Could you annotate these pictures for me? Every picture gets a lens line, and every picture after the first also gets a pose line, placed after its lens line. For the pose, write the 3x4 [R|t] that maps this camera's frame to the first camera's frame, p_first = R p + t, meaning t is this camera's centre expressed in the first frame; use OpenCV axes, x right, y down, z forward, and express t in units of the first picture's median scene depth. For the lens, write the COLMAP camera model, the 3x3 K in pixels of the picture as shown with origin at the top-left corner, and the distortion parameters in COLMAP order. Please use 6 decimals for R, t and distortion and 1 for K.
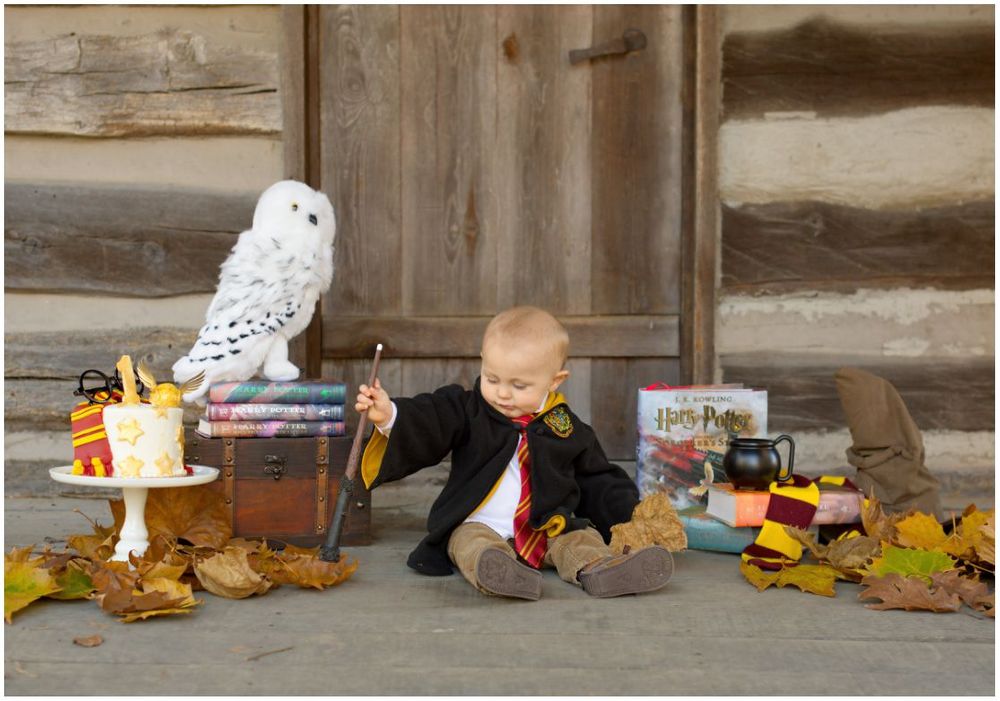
lens RADIAL K [[1781.9, 0, 498.6], [0, 1781.9, 371.8], [0, 0, 1]] dist [0.289600, -1.534403]
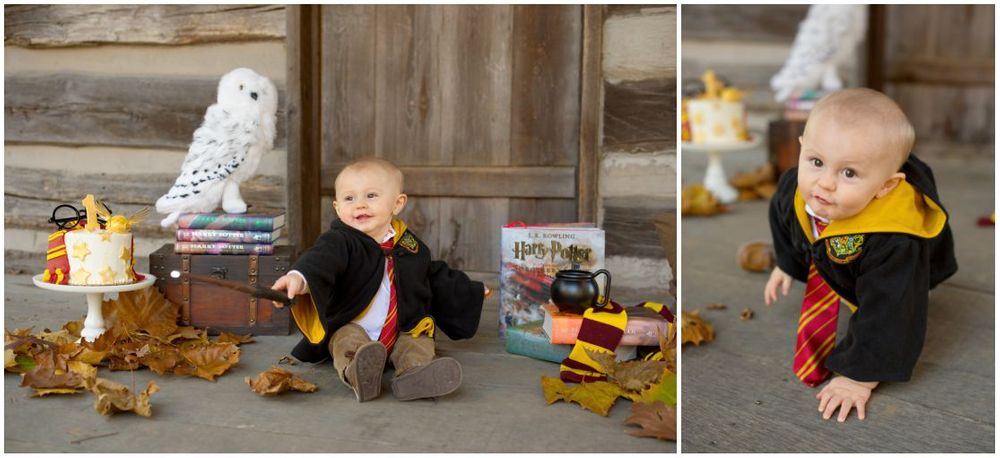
lens RADIAL K [[958.3, 0, 331.2], [0, 958.3, 230.3], [0, 0, 1]] dist [0.096993, -0.011827]
pose [[0.950690, 0.031412, -0.308547, 0.155670], [-0.017889, 0.998755, 0.046561, -0.015297], [0.309625, -0.038745, 0.950069, 0.271589]]
